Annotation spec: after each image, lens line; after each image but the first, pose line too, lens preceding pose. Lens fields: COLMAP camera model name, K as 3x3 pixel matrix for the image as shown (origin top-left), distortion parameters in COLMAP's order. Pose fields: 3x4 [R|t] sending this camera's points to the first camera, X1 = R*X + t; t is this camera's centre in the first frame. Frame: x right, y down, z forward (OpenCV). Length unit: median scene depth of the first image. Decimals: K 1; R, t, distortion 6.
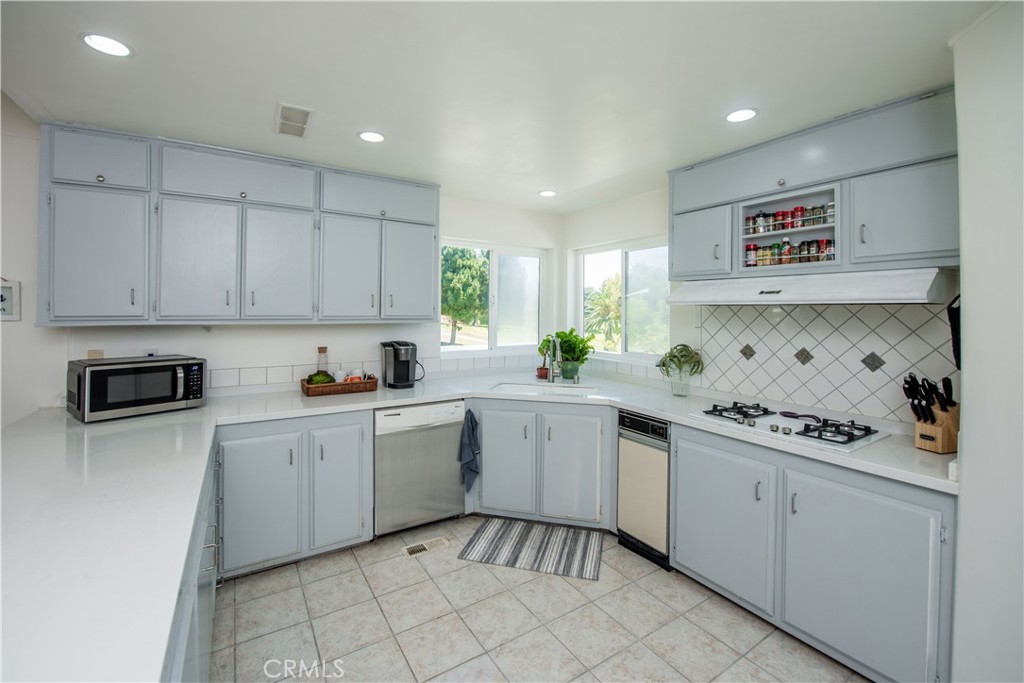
lens RADIAL K [[432.9, 0, 511.3], [0, 432.9, 309.8], [0, 0, 1]] dist [-0.000538, 0.000023]
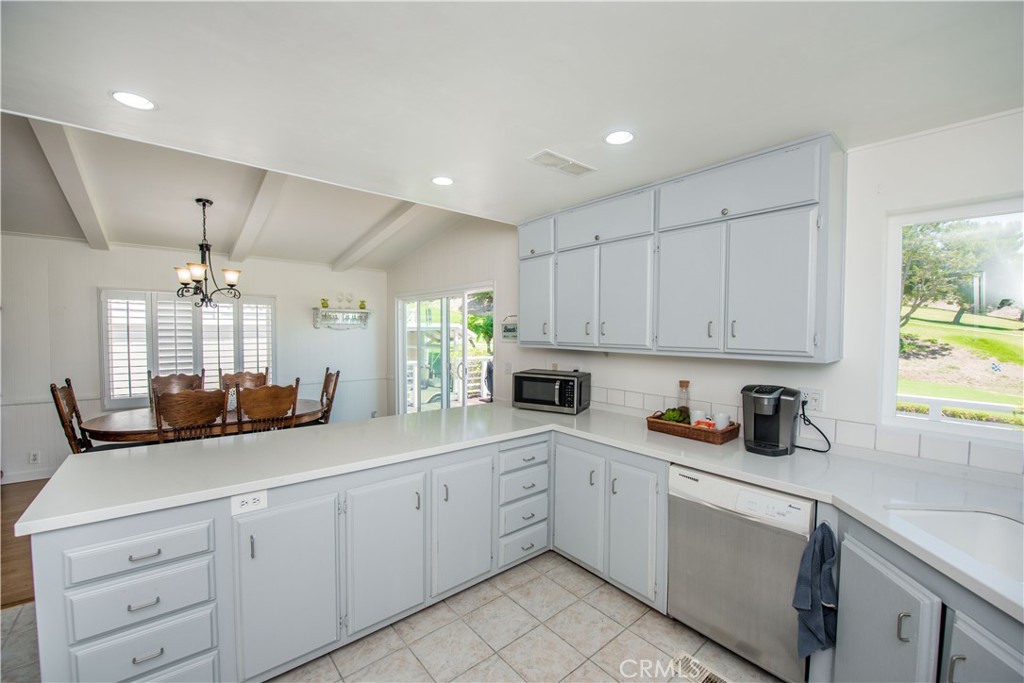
lens RADIAL K [[412.8, 0, 513.4], [0, 412.8, 343.0], [0, 0, 1]] dist [-0.023388, -0.000088]
pose [[0.138150, 0.025965, -0.990071, 0.438431], [-0.007942, 0.999653, 0.025108, -0.014477], [0.990379, 0.004394, 0.138308, 0.648316]]
